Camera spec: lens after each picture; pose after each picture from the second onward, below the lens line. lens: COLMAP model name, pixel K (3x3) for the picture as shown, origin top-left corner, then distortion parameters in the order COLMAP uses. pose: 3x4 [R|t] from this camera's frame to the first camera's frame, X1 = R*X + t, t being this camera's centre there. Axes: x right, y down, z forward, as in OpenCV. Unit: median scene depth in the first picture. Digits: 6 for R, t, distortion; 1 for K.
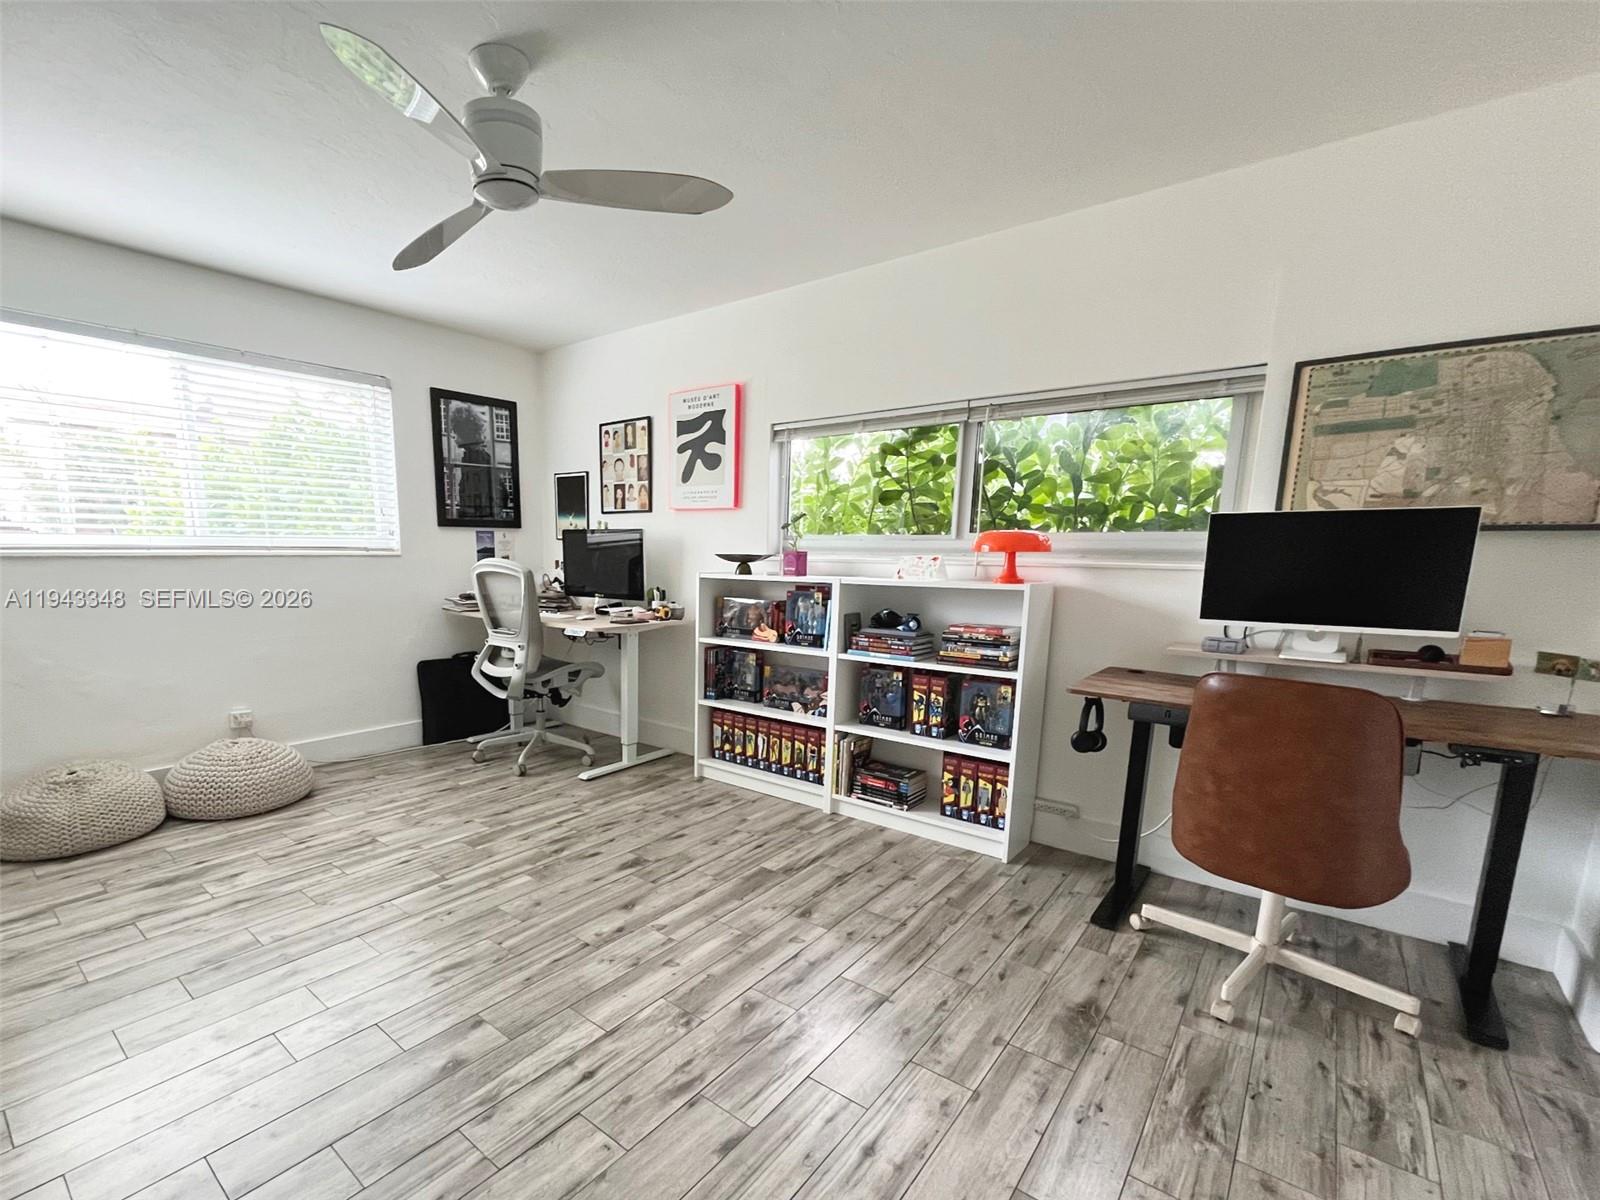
lens RADIAL K [[728.7, 0, 684.2], [0, 728.7, 672.9], [0, 0, 1]] dist [-0.000872, -0.000326]
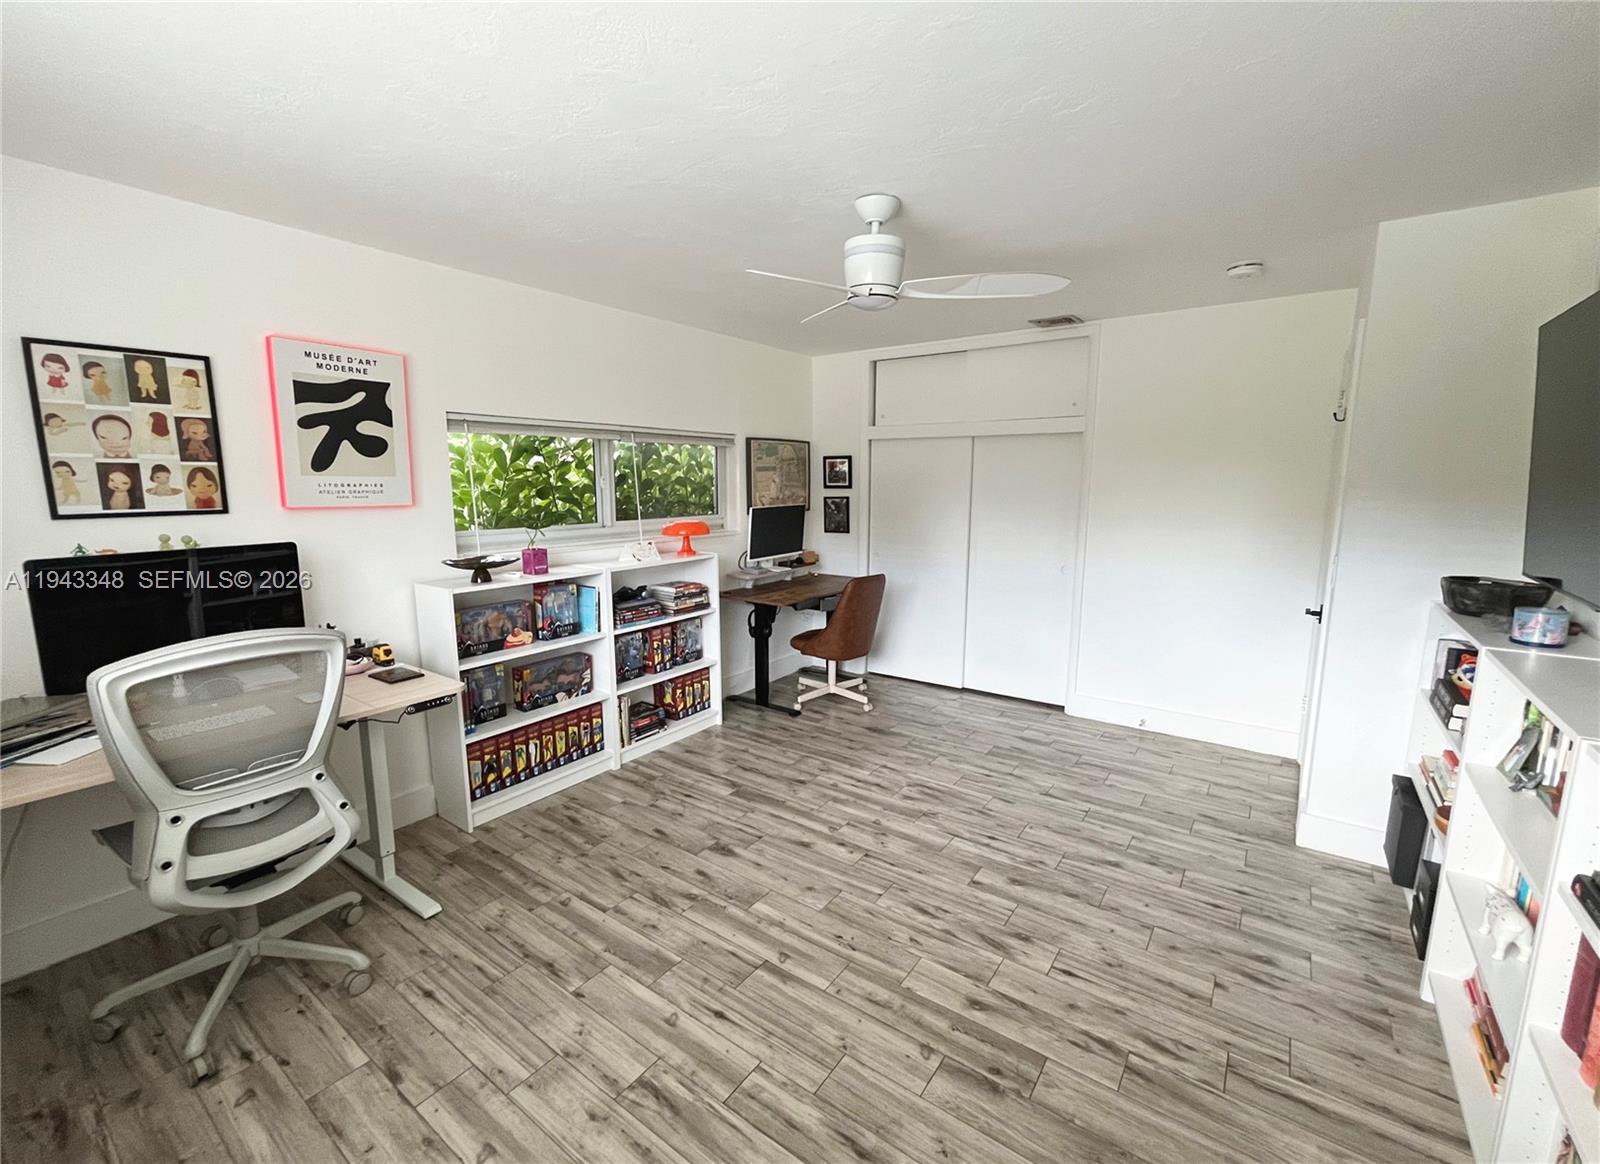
lens RADIAL K [[676.8, 0, 800.0], [0, 676.8, 582.0], [0, 0, 1]] dist [-0.003935, -0.000293]
pose [[-0.099186, -0.162450, 0.981719, -0.820772], [0.166899, 0.969892, 0.177355, -0.231606], [-0.980972, 0.181439, -0.069087, 0.725681]]
